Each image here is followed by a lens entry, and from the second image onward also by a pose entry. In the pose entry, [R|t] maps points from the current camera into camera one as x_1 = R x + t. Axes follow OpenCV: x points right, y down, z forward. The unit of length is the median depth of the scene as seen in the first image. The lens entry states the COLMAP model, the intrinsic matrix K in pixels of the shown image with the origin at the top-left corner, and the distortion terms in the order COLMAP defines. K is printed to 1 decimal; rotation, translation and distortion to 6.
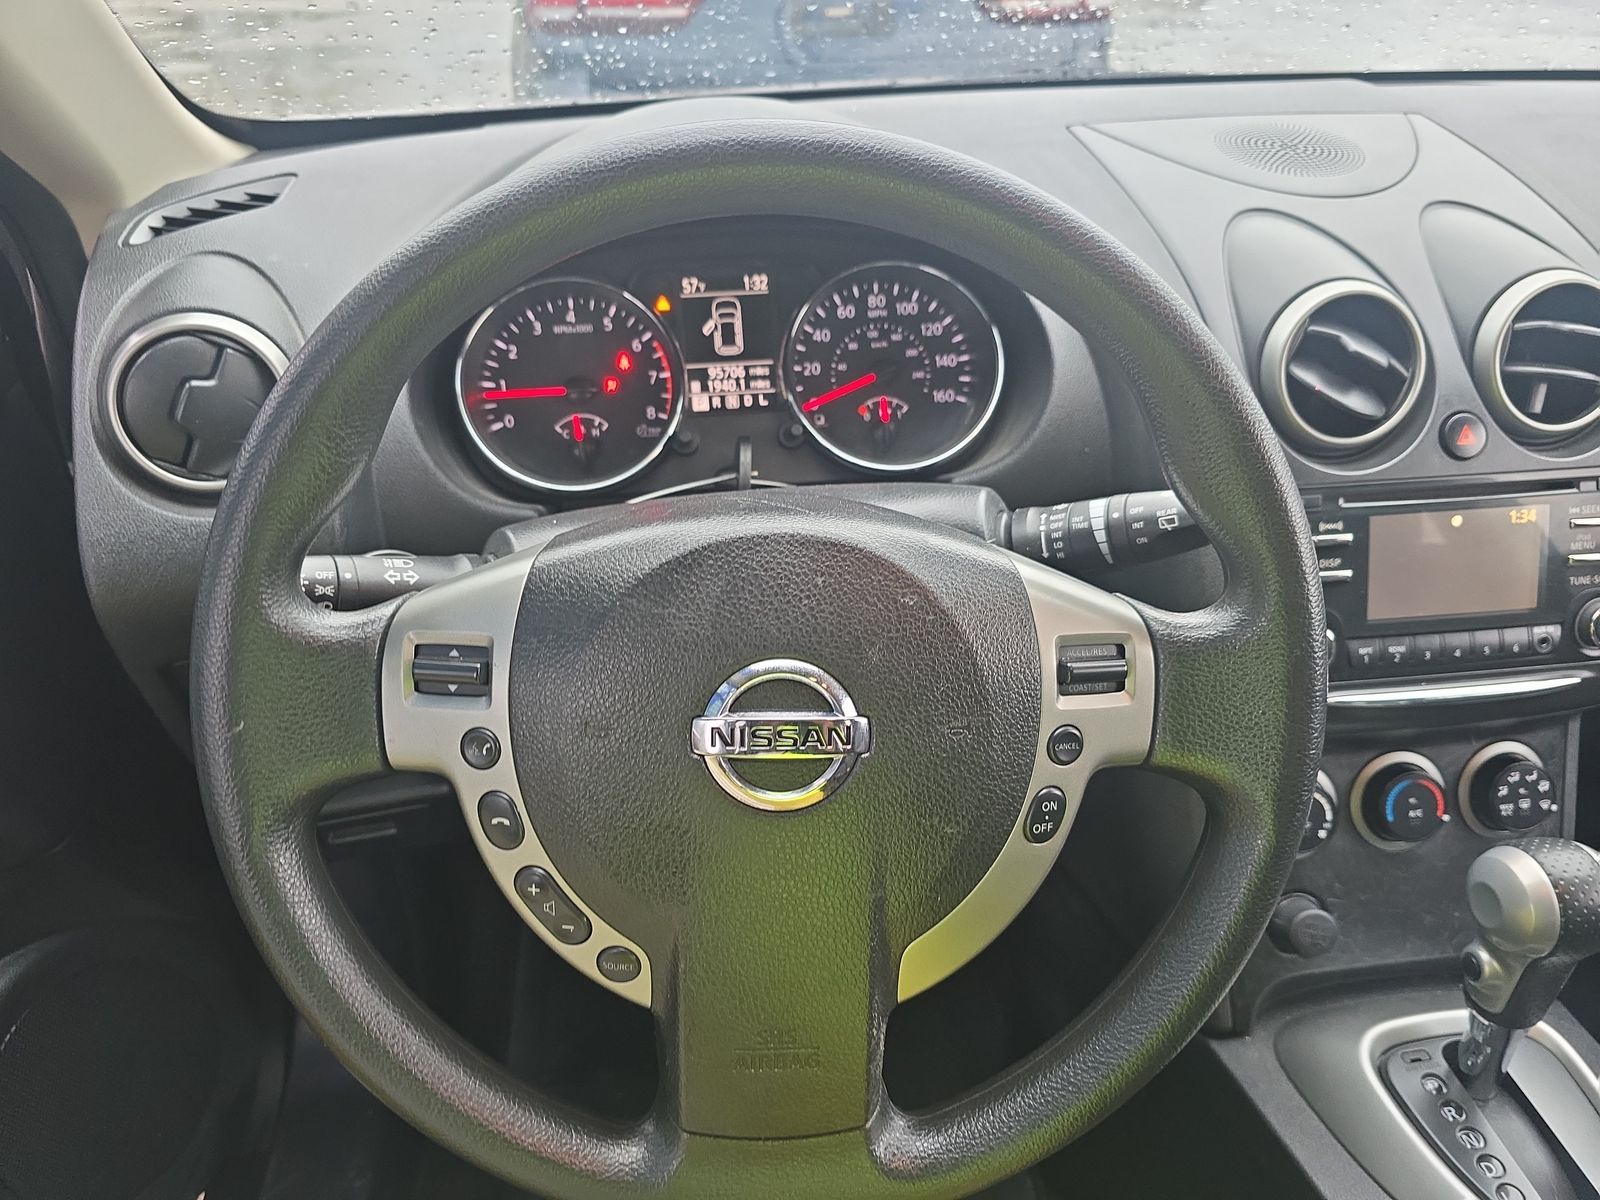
lens RADIAL K [[1044.9, 0, 777.2], [0, 1044.9, 597.5], [0, 0, 1]] dist [0.031638, -0.015437]
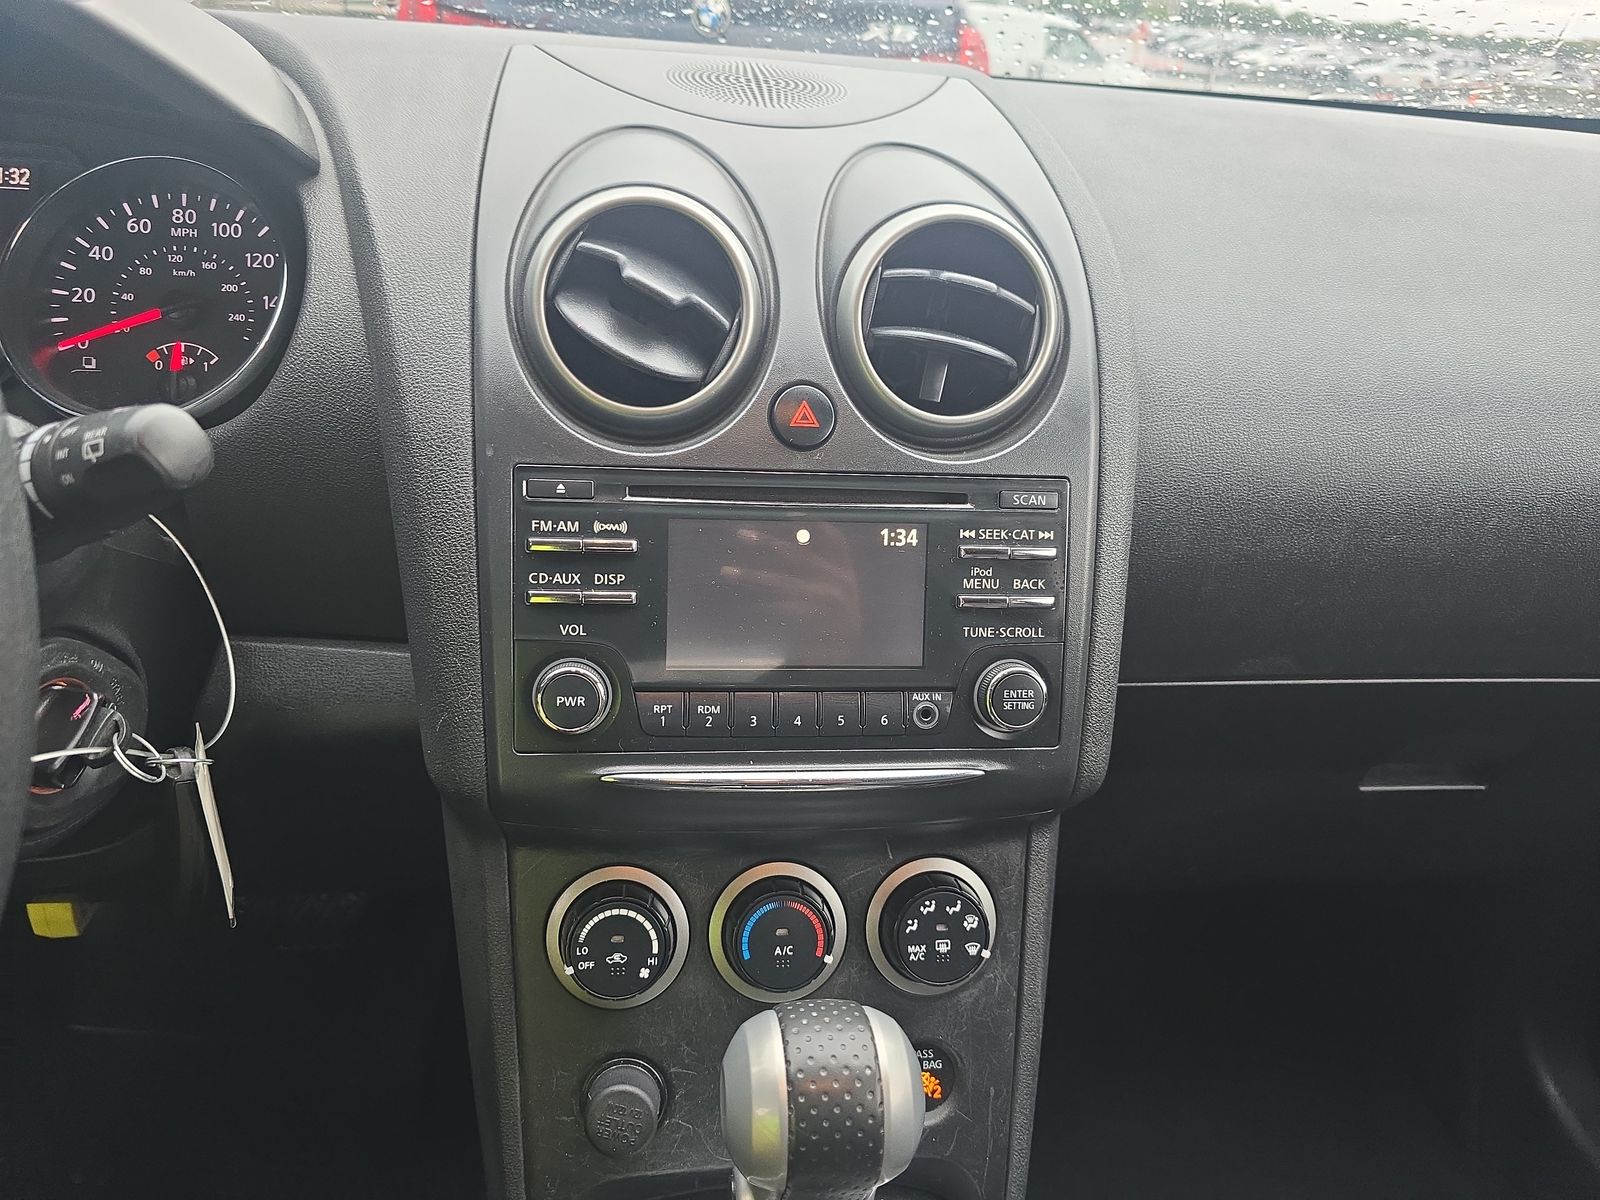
lens RADIAL K [[1044.9, 0, 777.2], [0, 1044.9, 597.5], [0, 0, 1]] dist [0.031638, -0.015437]
pose [[0.997053, 0.071174, 0.028628, 0.523564], [-0.068258, 0.993379, -0.092408, 0.031019], [-0.035015, 0.090182, 0.995310, 0.255621]]
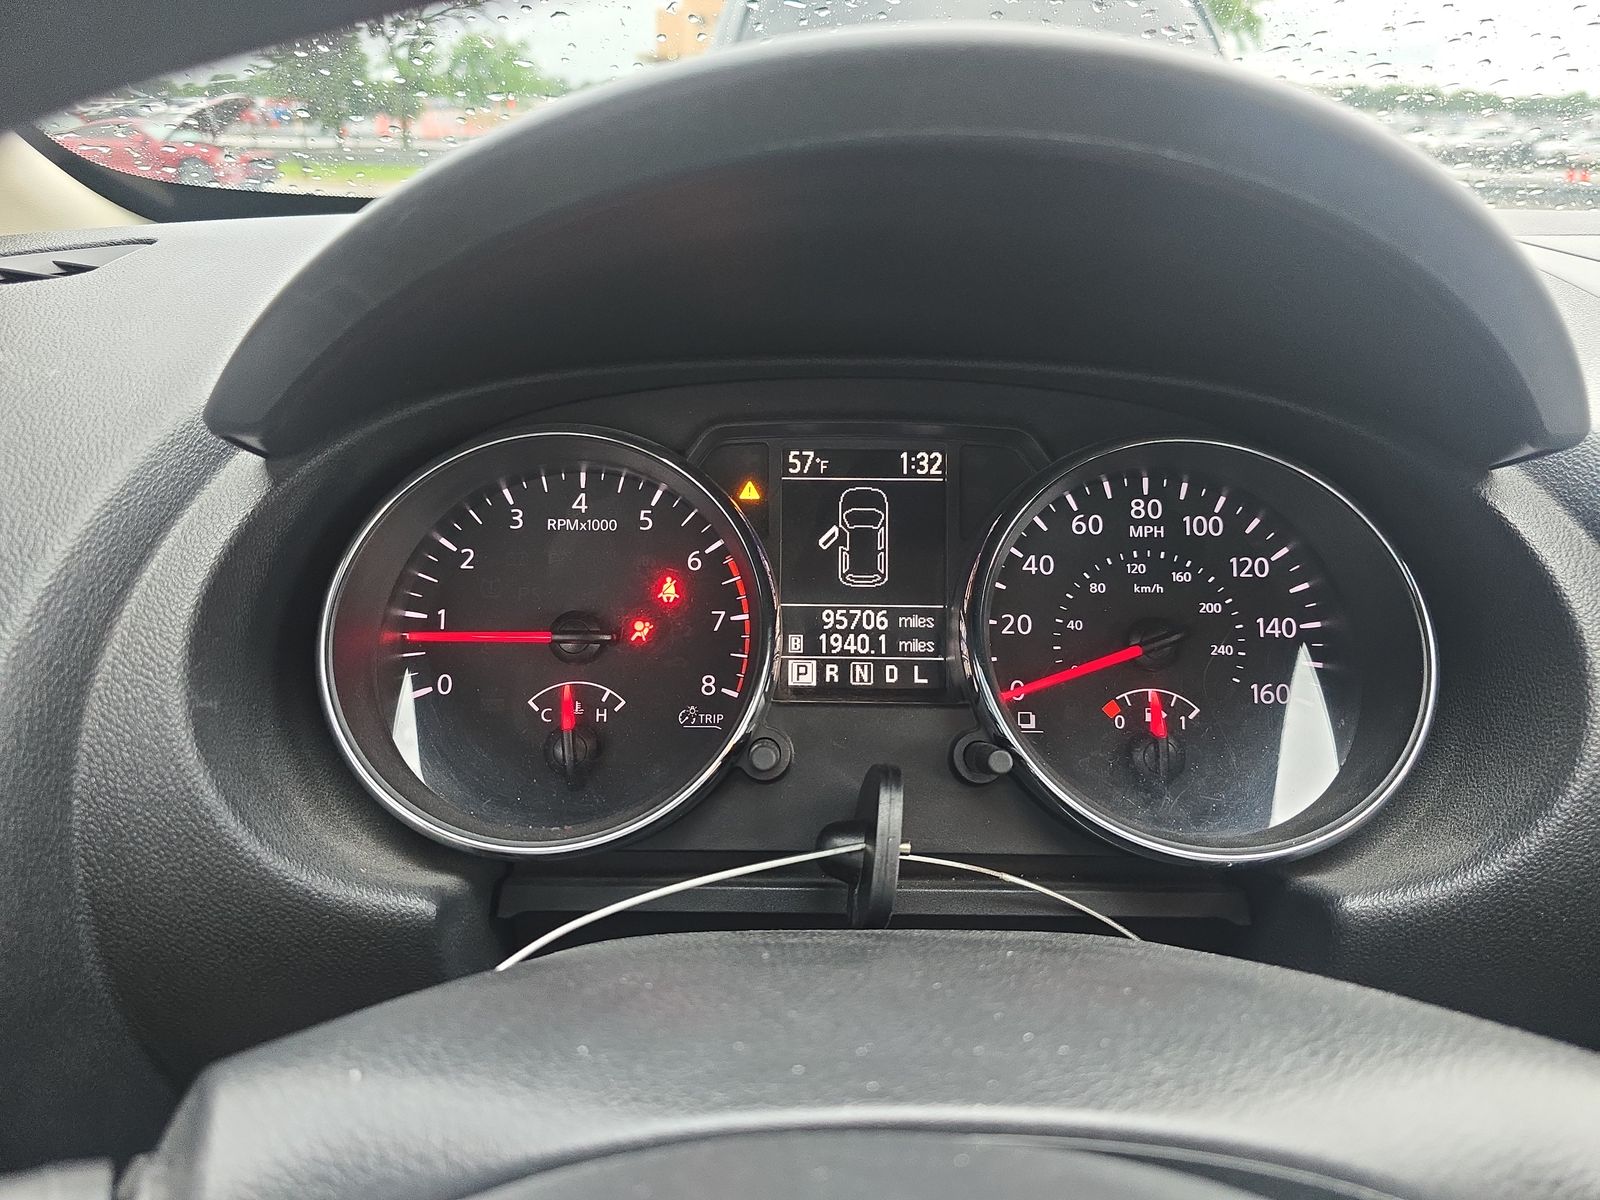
lens RADIAL K [[1044.9, 0, 777.2], [0, 1044.9, 597.5], [0, 0, 1]] dist [0.031638, -0.015437]
pose [[0.993416, 0.070083, -0.090631, -0.040693], [-0.084541, 0.982315, -0.167060, -0.134745], [0.077320, 0.173622, 0.981772, 0.473049]]
